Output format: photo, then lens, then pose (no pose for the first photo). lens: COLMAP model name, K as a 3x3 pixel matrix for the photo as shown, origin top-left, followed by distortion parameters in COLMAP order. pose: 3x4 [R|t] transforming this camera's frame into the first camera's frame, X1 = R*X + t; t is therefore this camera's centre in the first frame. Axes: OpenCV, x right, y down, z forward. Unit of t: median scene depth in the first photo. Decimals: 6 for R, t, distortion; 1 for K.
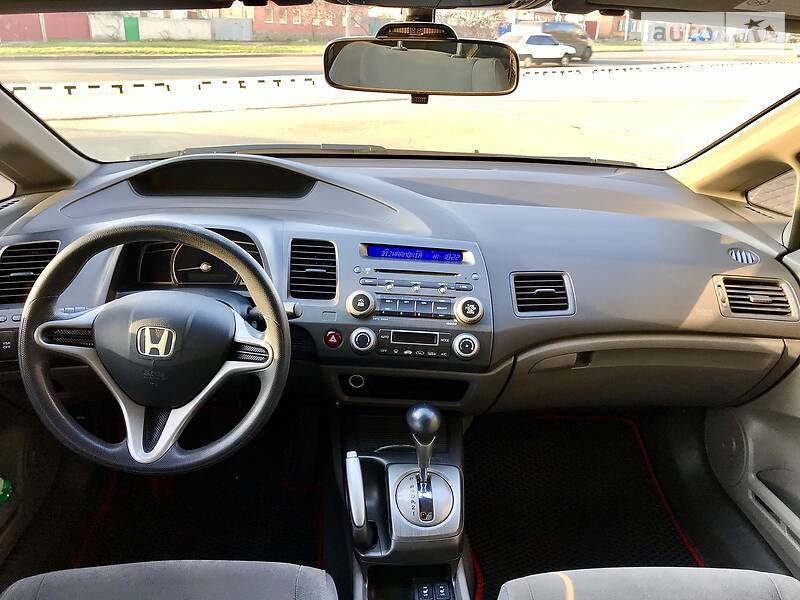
lens RADIAL K [[656.5, 0, 399.4], [0, 656.5, 299.0], [0, 0, 1]] dist [0.029005, -0.018394]
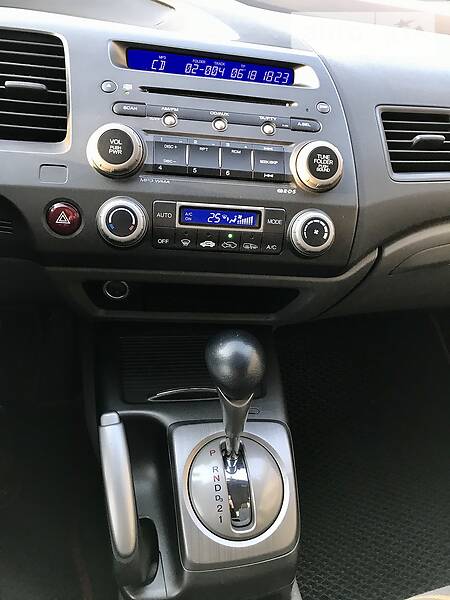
lens RADIAL K [[492.3, 0, 237.8], [0, 492.3, 289.5], [0, 0, 1]] dist [0.029005, -0.018394]
pose [[0.988220, -0.020359, 0.151678, -0.024807], [-0.010178, 0.980174, 0.197875, 0.036527], [-0.152700, -0.197088, 0.968421, 0.583466]]
